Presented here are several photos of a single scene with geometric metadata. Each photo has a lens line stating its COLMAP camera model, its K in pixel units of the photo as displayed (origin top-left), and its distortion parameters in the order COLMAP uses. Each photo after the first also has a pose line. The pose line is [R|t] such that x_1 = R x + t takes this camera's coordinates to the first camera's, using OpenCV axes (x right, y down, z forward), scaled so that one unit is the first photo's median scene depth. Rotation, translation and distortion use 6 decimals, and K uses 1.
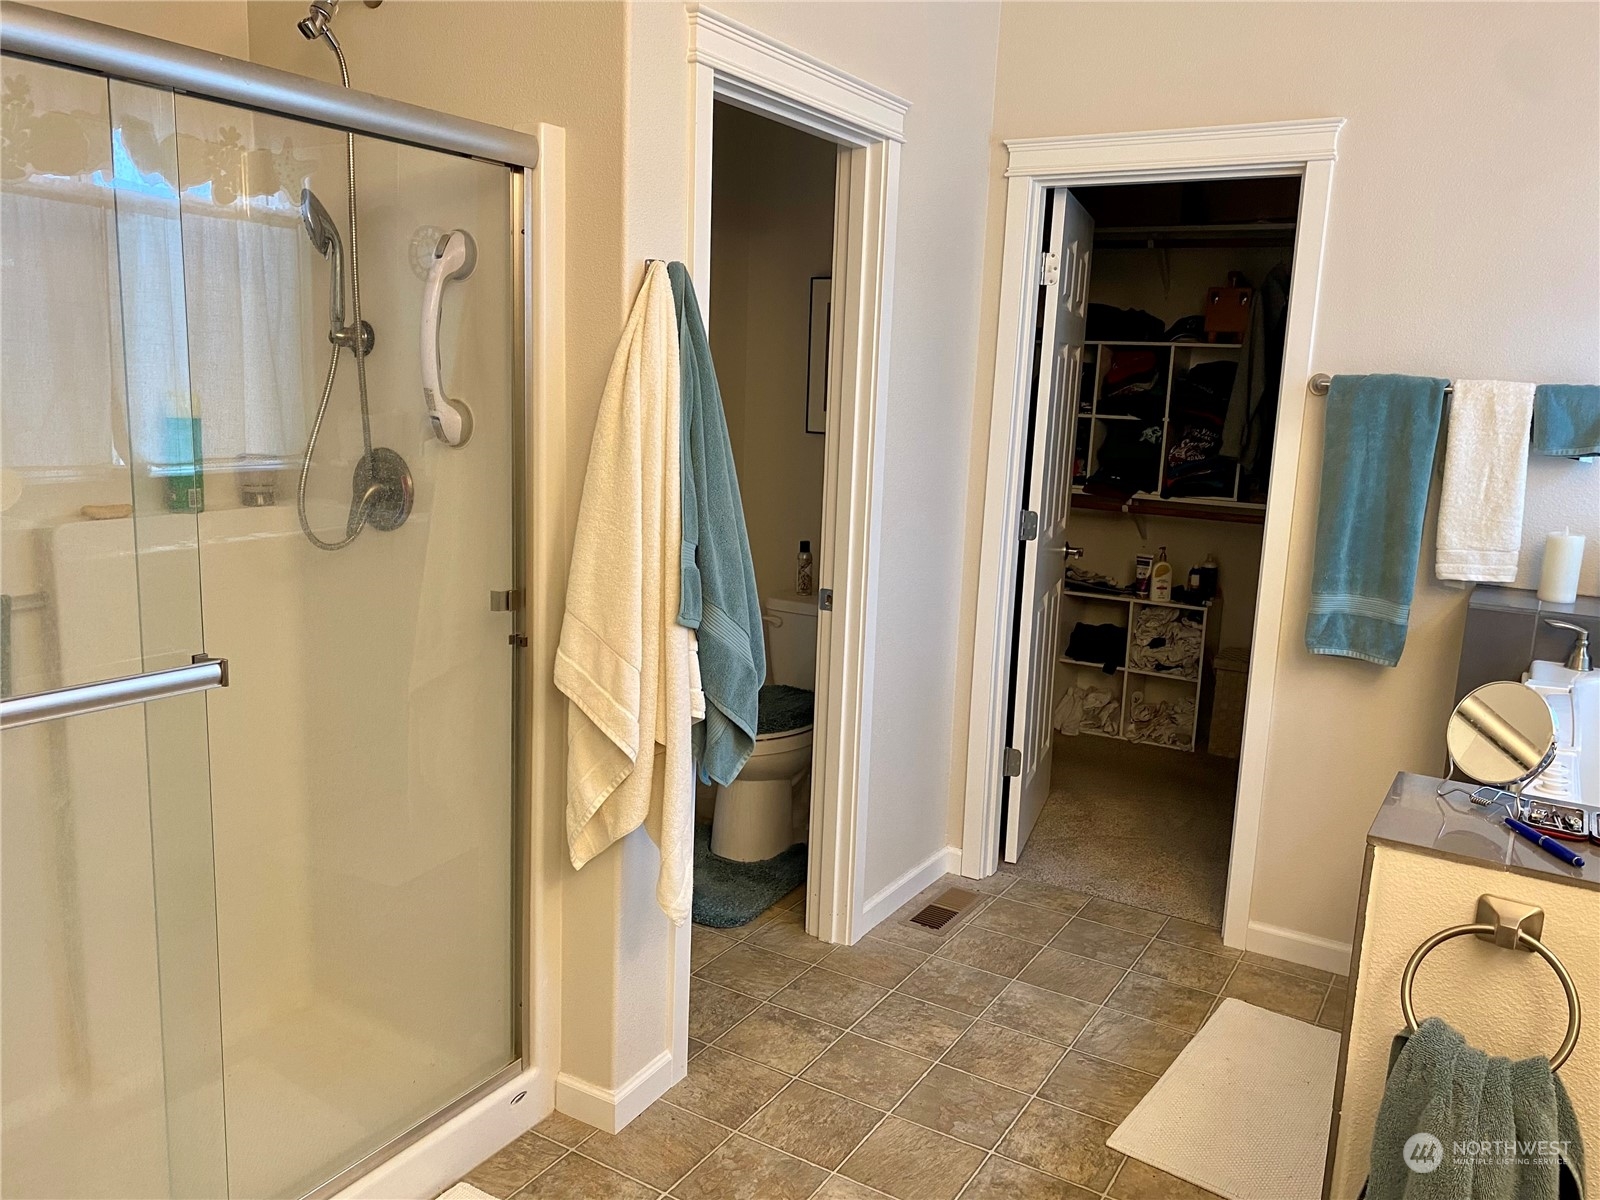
lens RADIAL K [[1231.8, 0, 790.9], [0, 1231.8, 594.1], [0, 0, 1]] dist [0.056070, -0.043394]
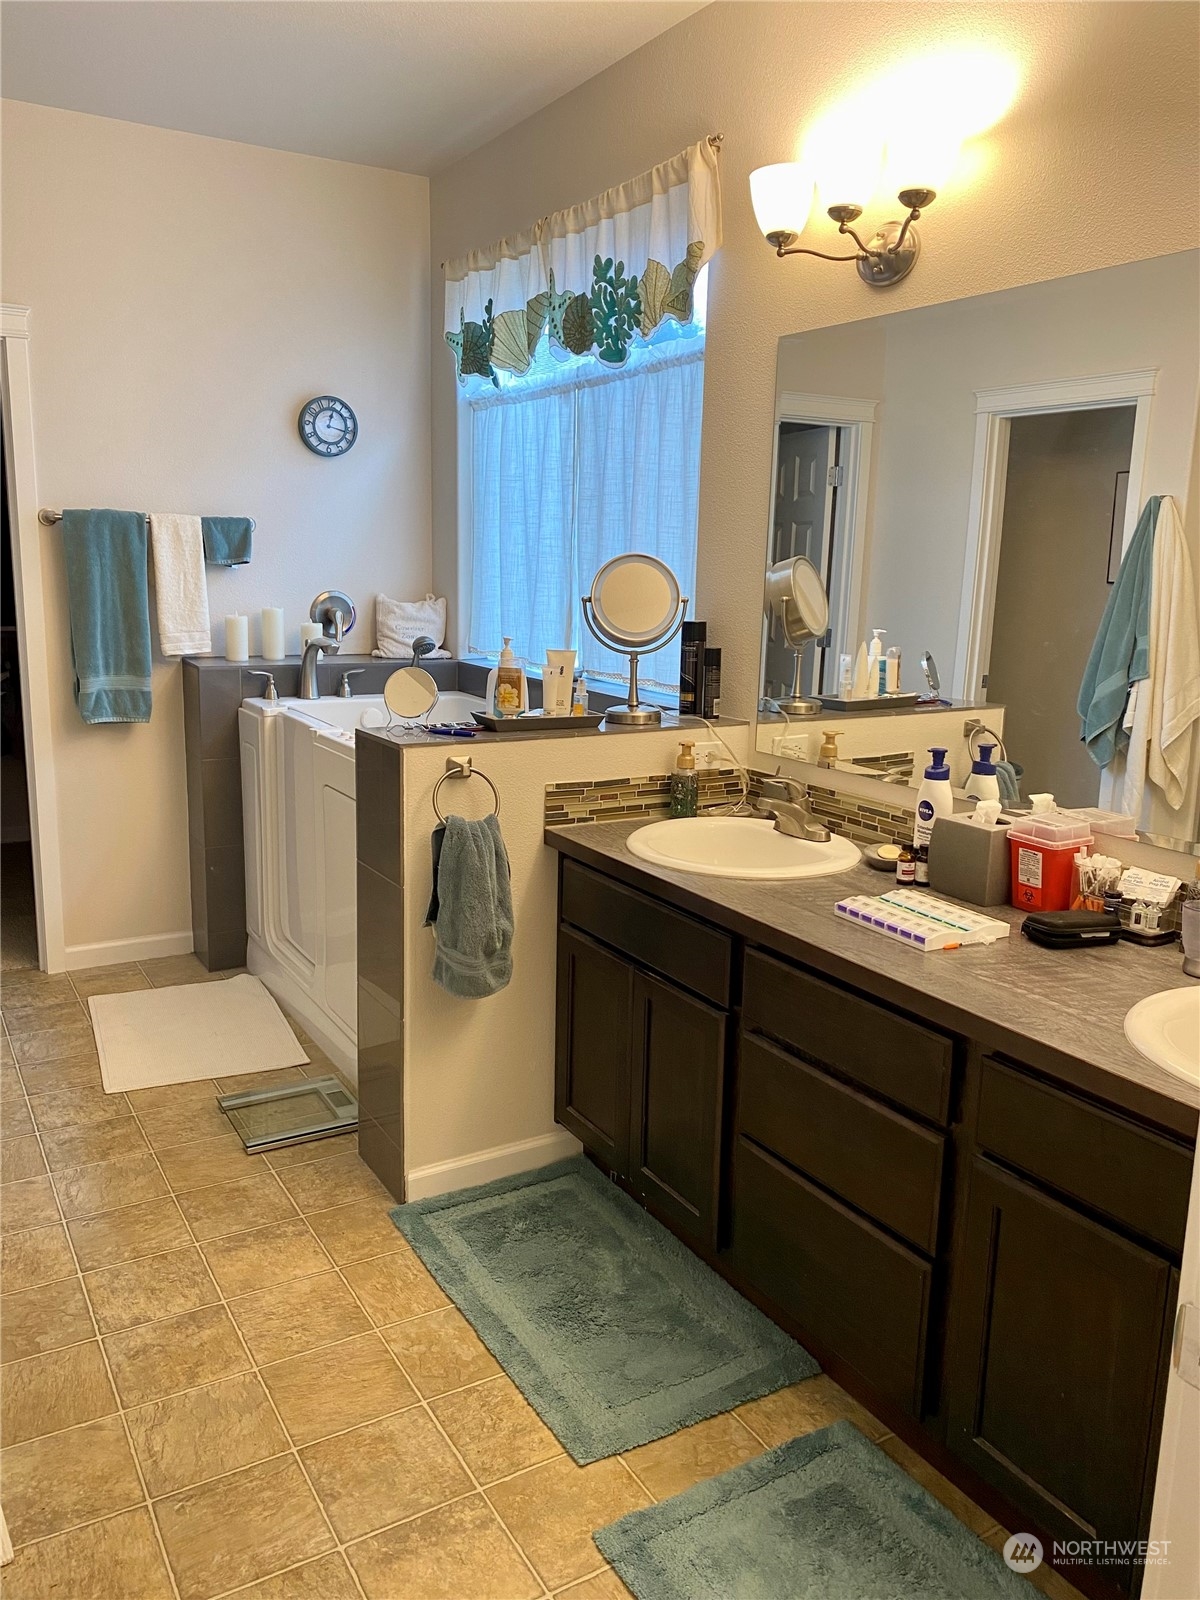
lens RADIAL K [[1231.8, 0, 600.0], [0, 1231.8, 800.0], [0, 0, 1]] dist [0.056070, -0.043394]
pose [[0.473820, -0.204102, 0.856643, -0.497920], [0.153789, 0.977000, 0.147715, 0.016056], [-0.867089, 0.061751, 0.494311, -0.119264]]
